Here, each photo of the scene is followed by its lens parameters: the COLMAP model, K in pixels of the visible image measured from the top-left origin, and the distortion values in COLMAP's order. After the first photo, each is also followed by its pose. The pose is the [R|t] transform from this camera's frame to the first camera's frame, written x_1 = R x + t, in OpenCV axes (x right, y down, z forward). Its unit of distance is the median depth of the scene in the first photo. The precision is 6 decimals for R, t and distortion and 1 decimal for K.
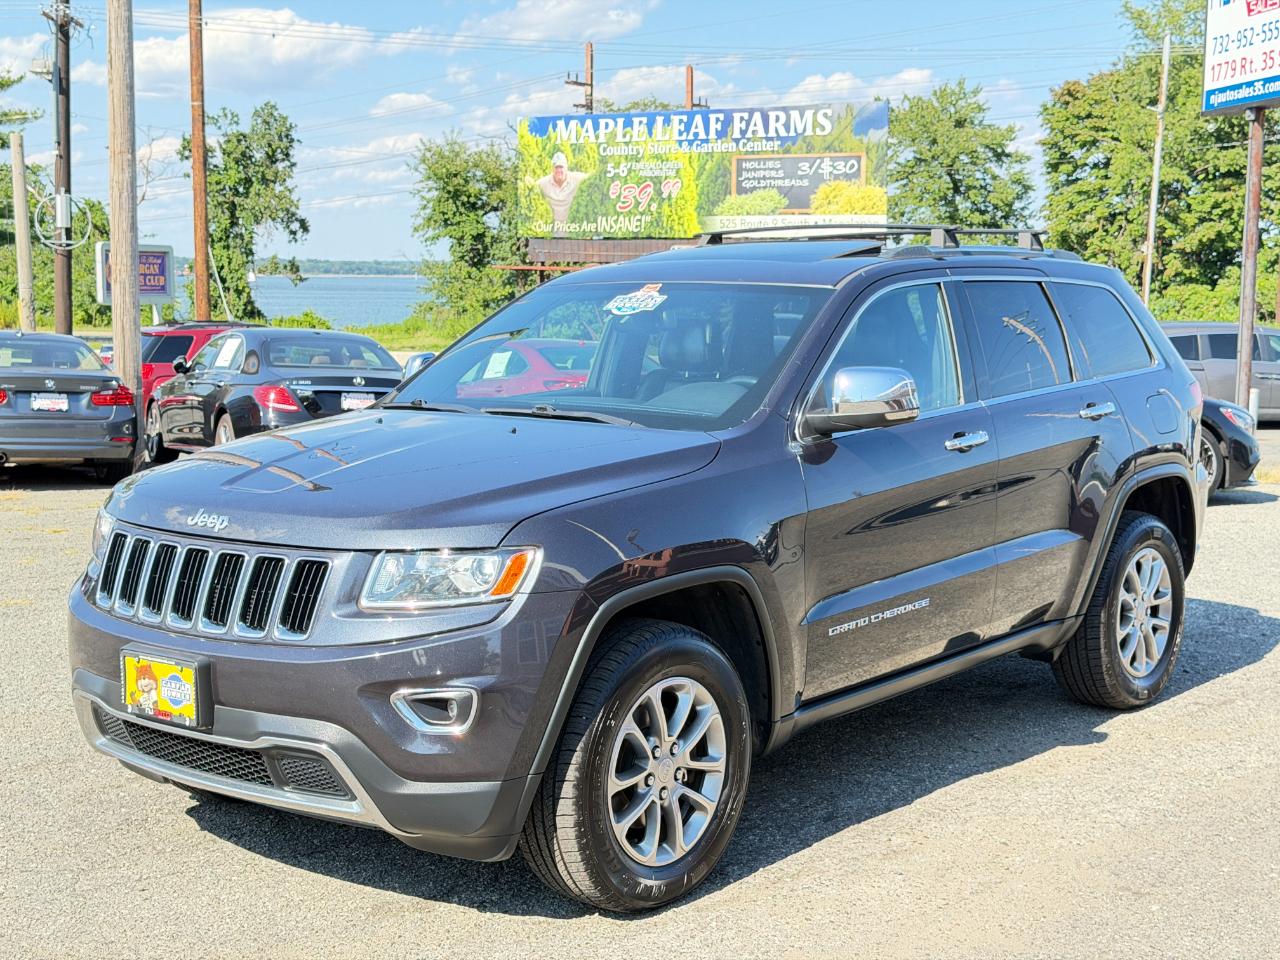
lens RADIAL K [[1859.0, 0, 634.6], [0, 1859.0, 473.2], [0, 0, 1]] dist [0.135042, 0.000000]
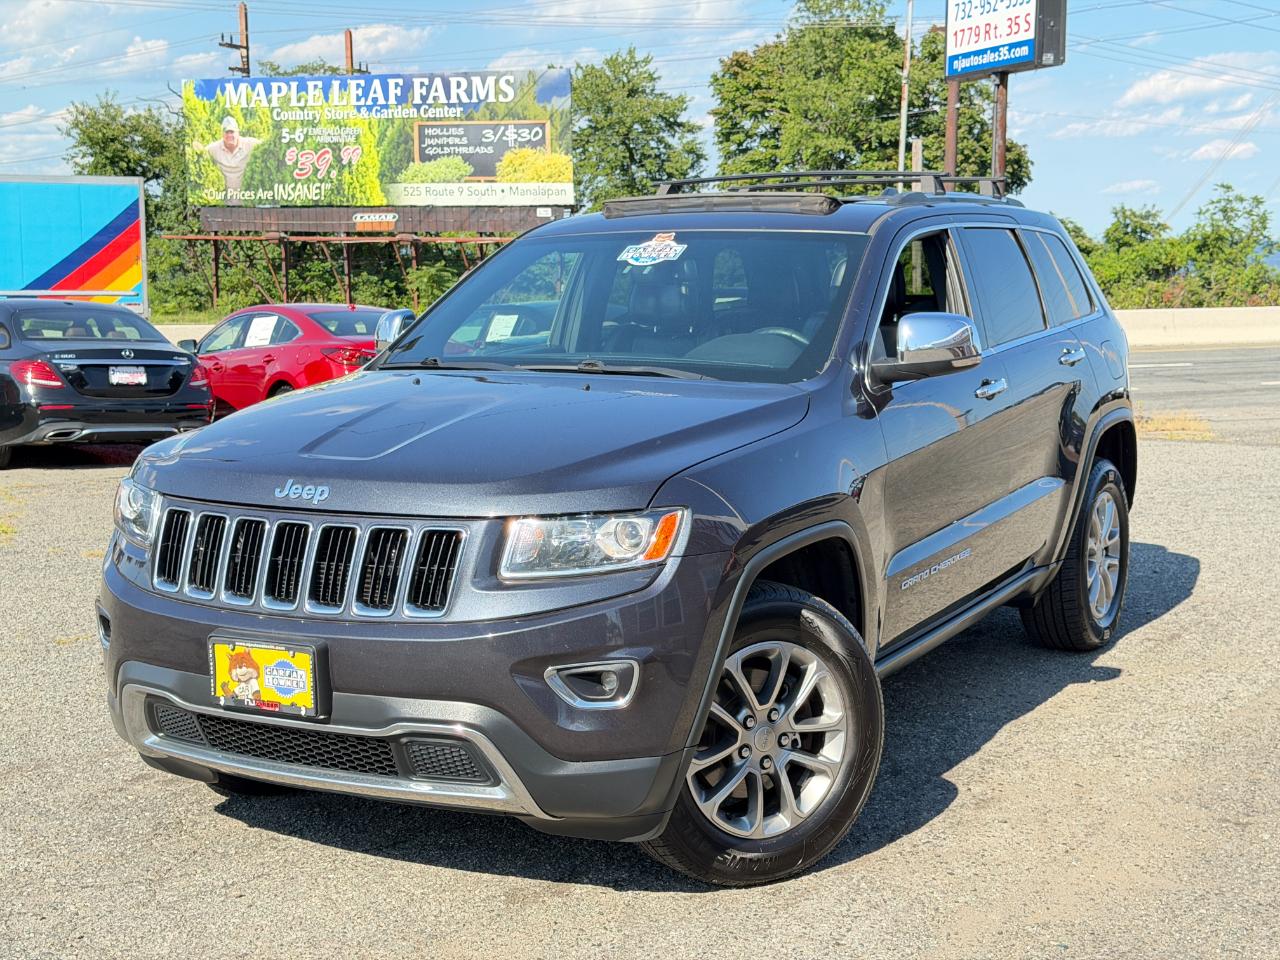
lens RADIAL K [[1859.0, 0, 639.4], [0, 1859.0, 489.0], [0, 0, 1]] dist [0.135042, 0.000000]
pose [[0.982798, -0.034591, 0.181415, -0.182871], [0.030251, 0.999187, 0.026637, 0.003706], [-0.182189, -0.020690, 0.983046, 0.059730]]
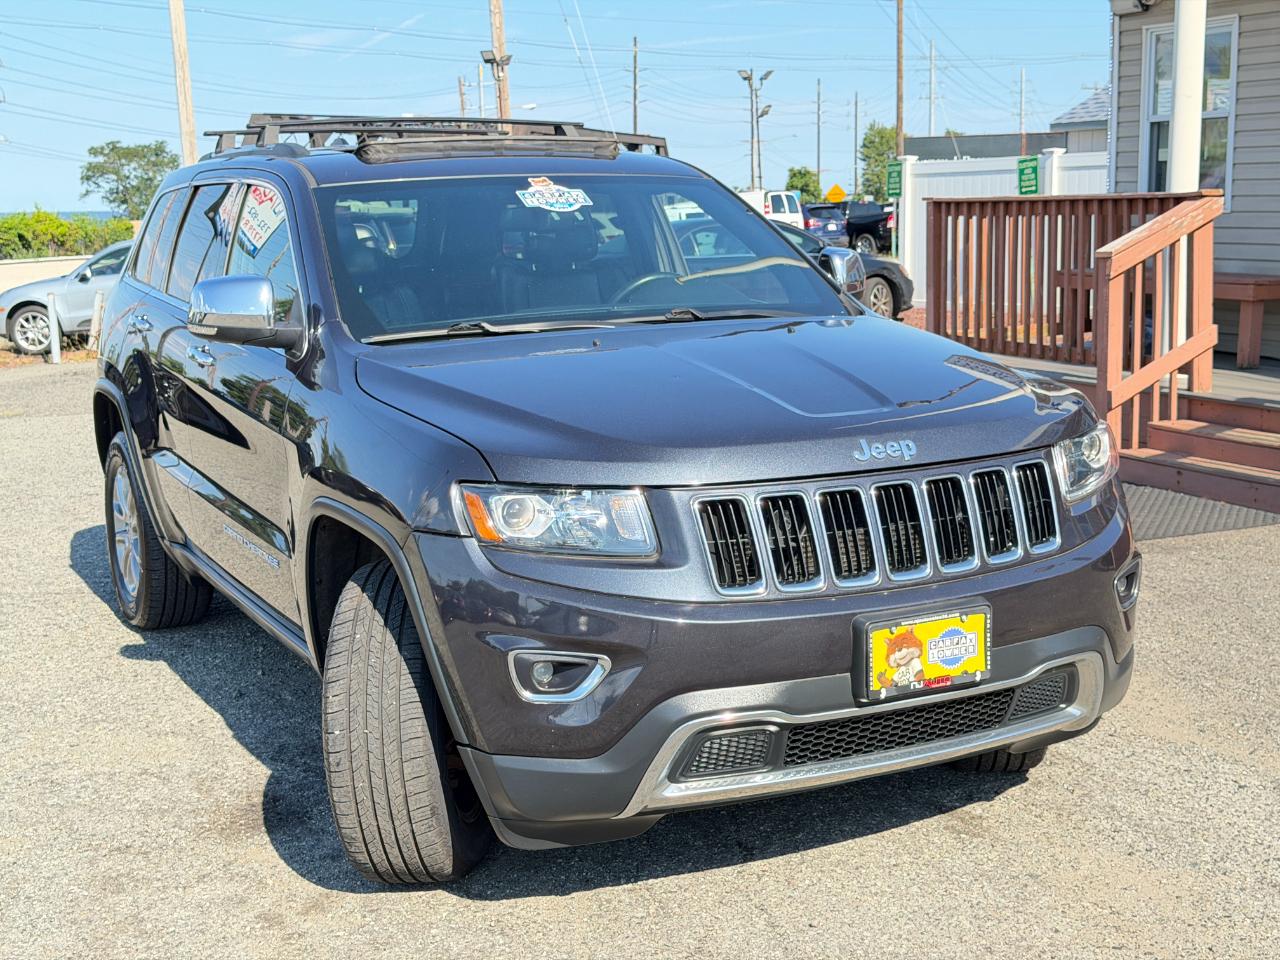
lens RADIAL K [[1859.0, 0, 645.8], [0, 1859.0, 480.2], [0, 0, 1]] dist [0.135042, 0.000000]
pose [[0.384170, -0.154767, 0.910198, -0.807426], [0.126130, 0.985405, 0.114319, -0.054632], [-0.914606, 0.070885, 0.398084, 0.608212]]
